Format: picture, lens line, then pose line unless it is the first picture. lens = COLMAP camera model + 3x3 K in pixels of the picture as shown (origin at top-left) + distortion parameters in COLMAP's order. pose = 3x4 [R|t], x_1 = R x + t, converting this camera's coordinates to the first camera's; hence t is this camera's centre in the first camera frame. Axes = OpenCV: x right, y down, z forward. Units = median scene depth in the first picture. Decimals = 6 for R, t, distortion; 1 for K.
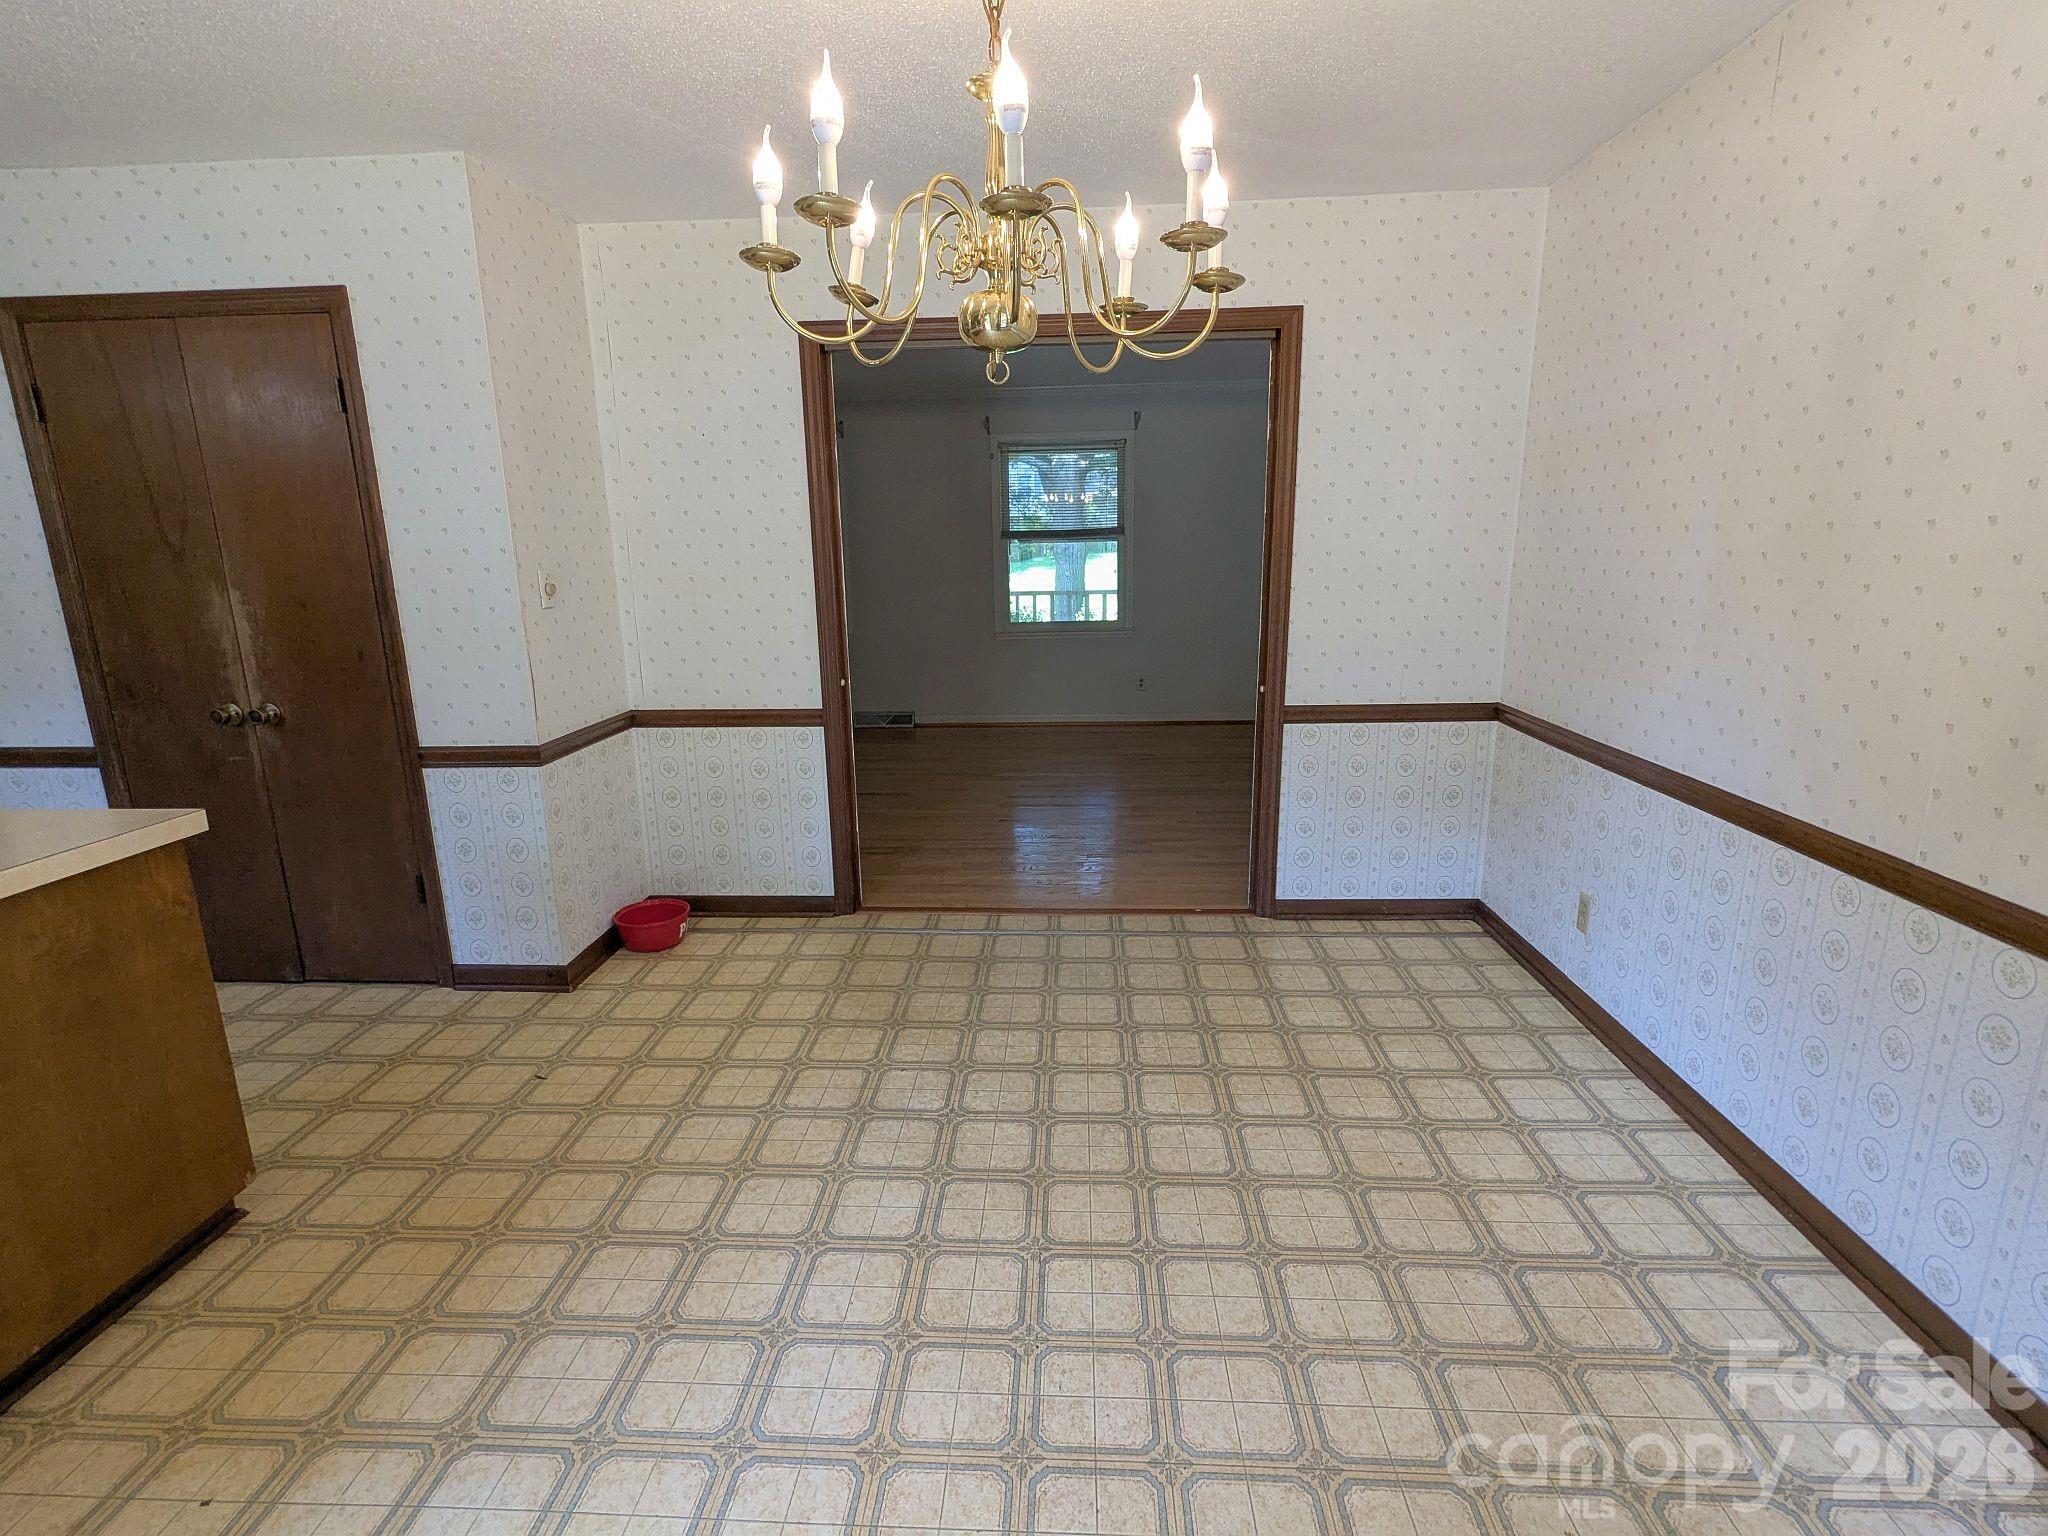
lens RADIAL K [[967.9, 0, 1020.6], [0, 967.9, 752.7], [0, 0, 1]] dist [-0.004575, 0.003173]
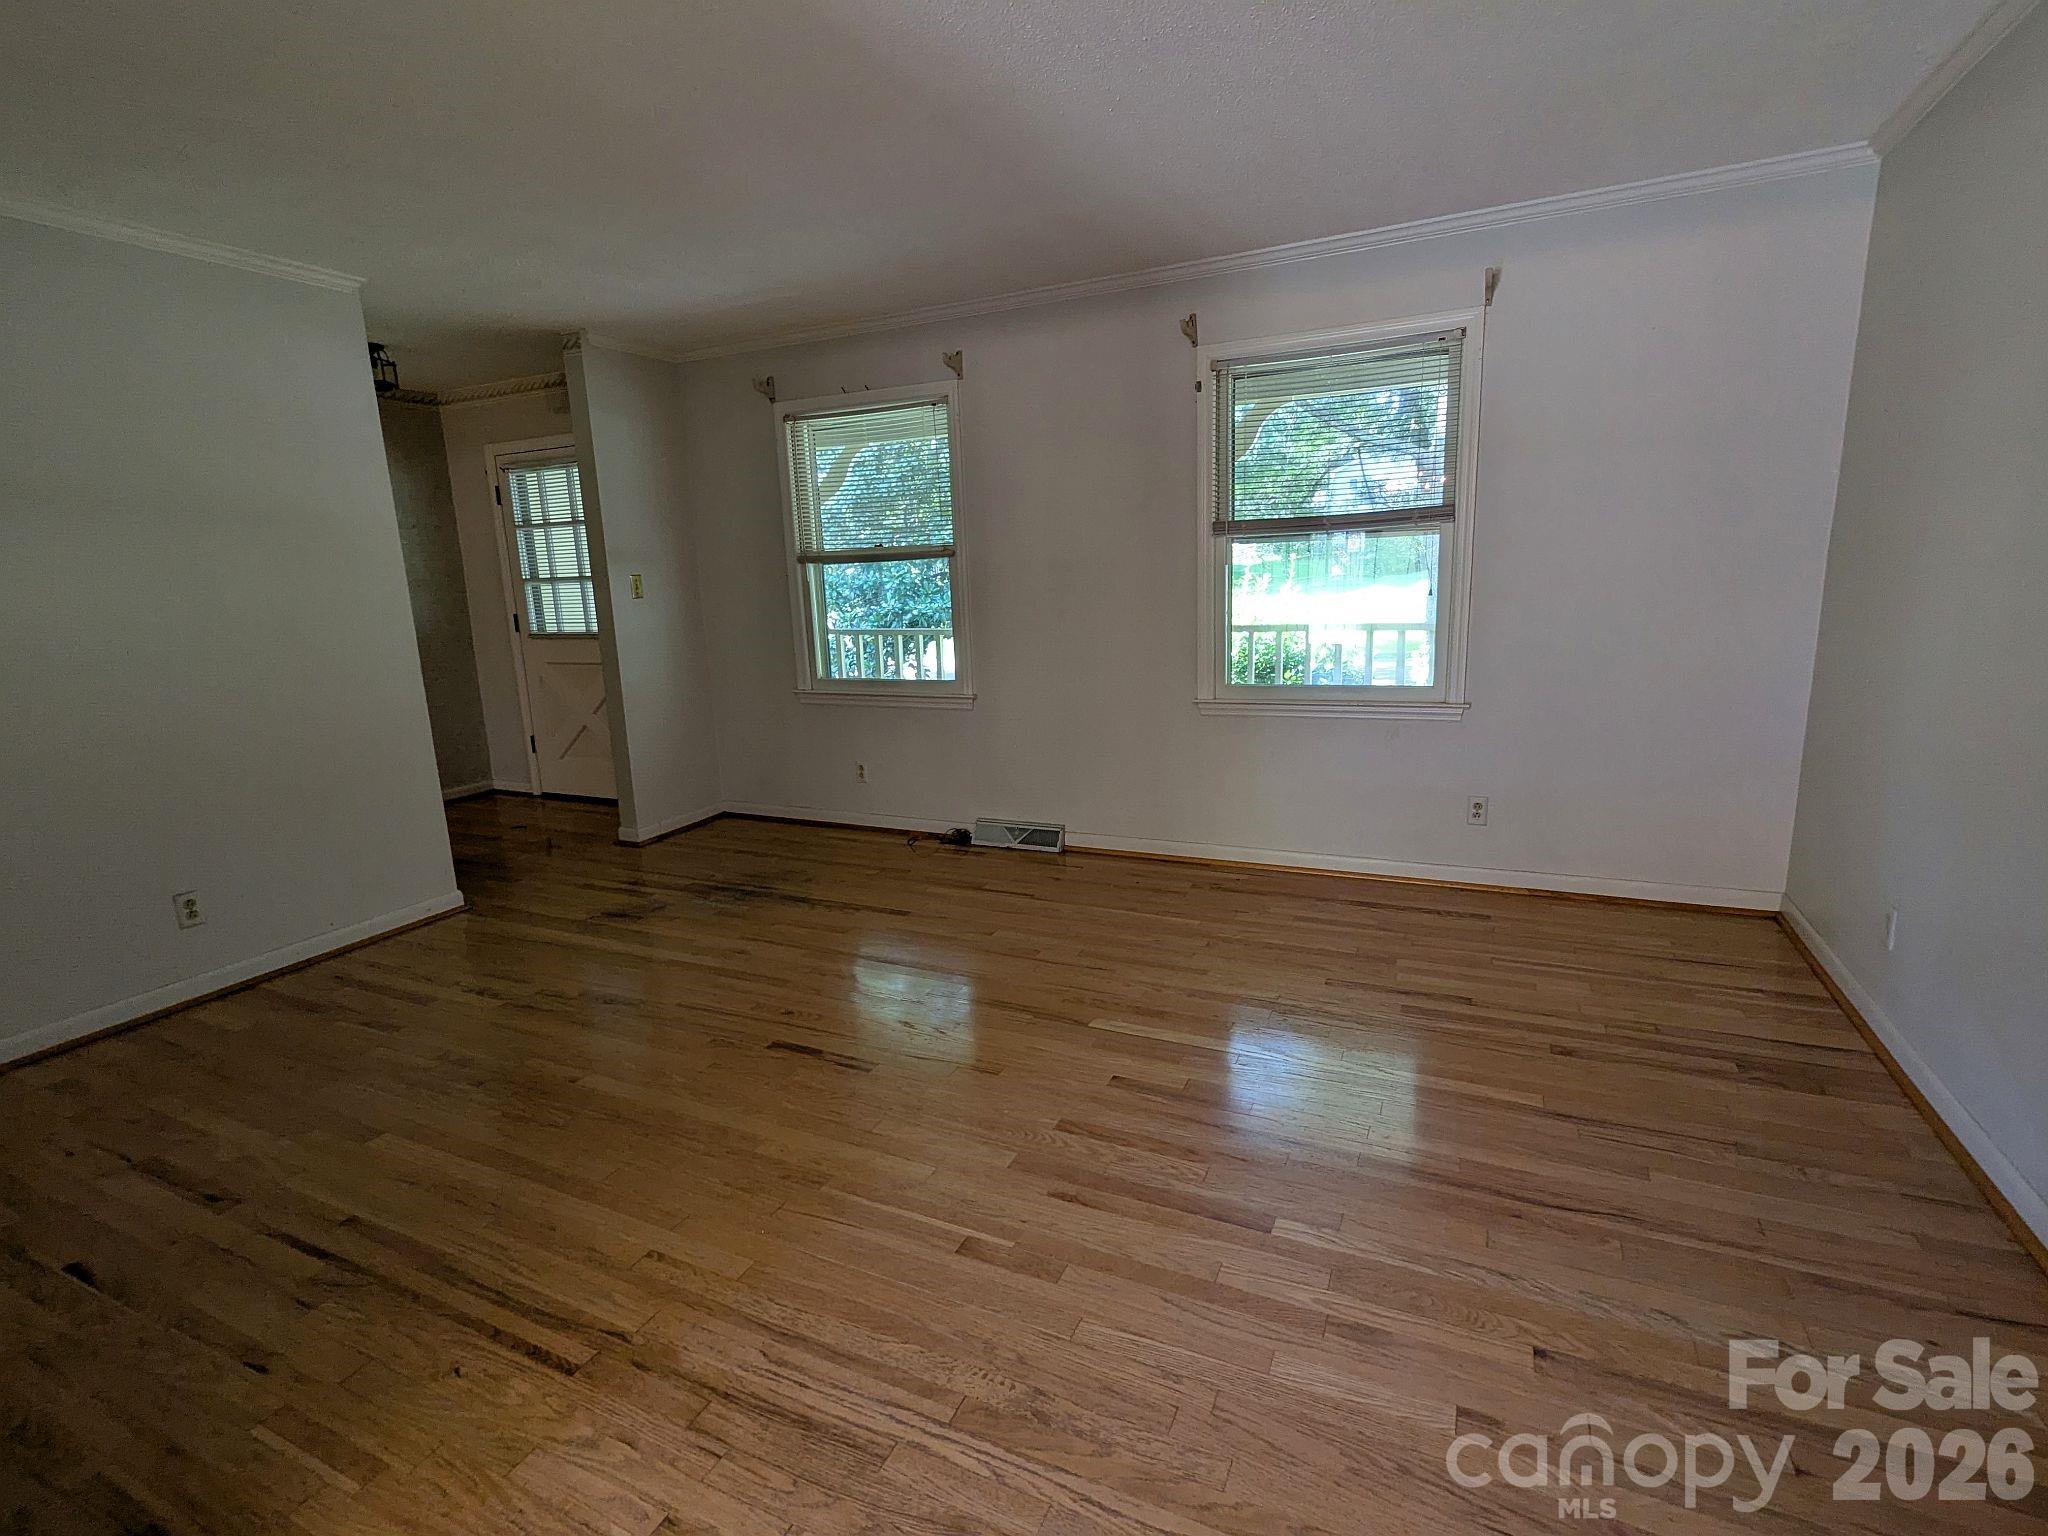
lens RADIAL K [[967.9, 0, 1028.0], [0, 967.9, 760.7], [0, 0, 1]] dist [-0.004575, 0.003173]
pose [[0.929328, 0.049784, -0.365885, 0.217421], [-0.049077, 0.998732, 0.011239, -0.217290], [0.365980, 0.007511, 0.930592, 1.049814]]
